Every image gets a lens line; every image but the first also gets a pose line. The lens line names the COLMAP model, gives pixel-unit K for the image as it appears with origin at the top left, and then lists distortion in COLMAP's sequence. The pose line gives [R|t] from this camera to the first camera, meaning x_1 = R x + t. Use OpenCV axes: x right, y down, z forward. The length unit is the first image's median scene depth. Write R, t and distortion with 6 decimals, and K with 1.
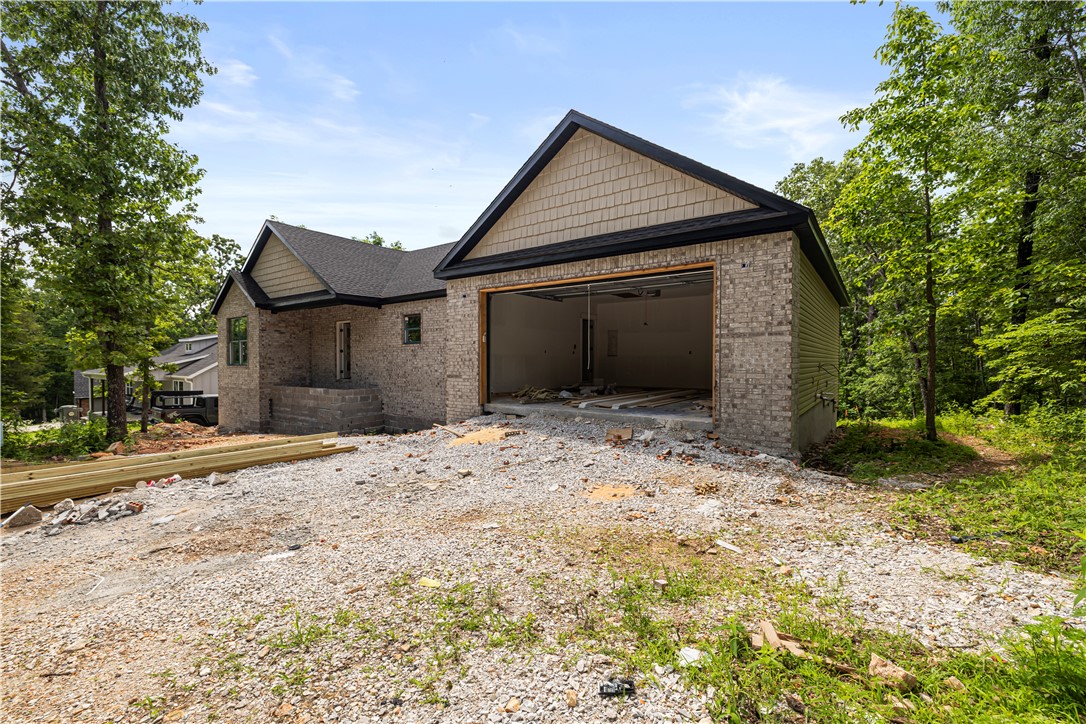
lens RADIAL K [[469.1, 0, 546.7], [0, 469.1, 364.0], [0, 0, 1]] dist [-0.000503, 0.001048]
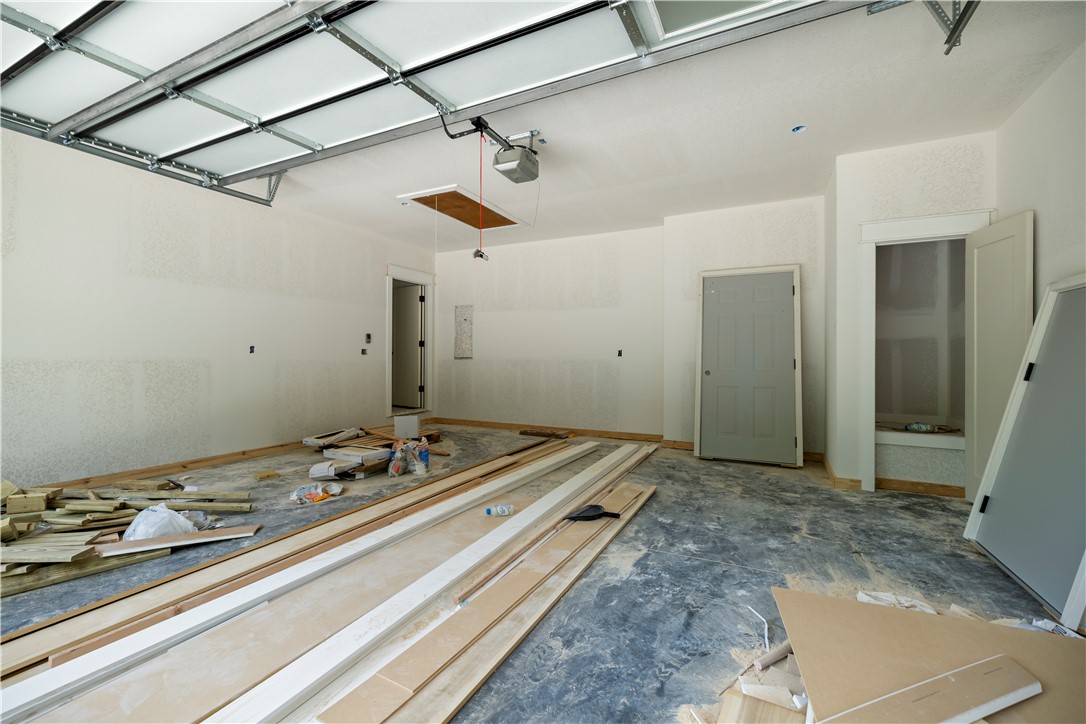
lens RADIAL K [[469.1, 0, 536.5], [0, 469.1, 356.8], [0, 0, 1]] dist [-0.000503, 0.001048]
pose [[0.989376, 0.003647, 0.145336, 0.145446], [-0.002357, 0.999956, -0.009050, -0.015259], [-0.145362, 0.008611, 0.989341, 0.512582]]
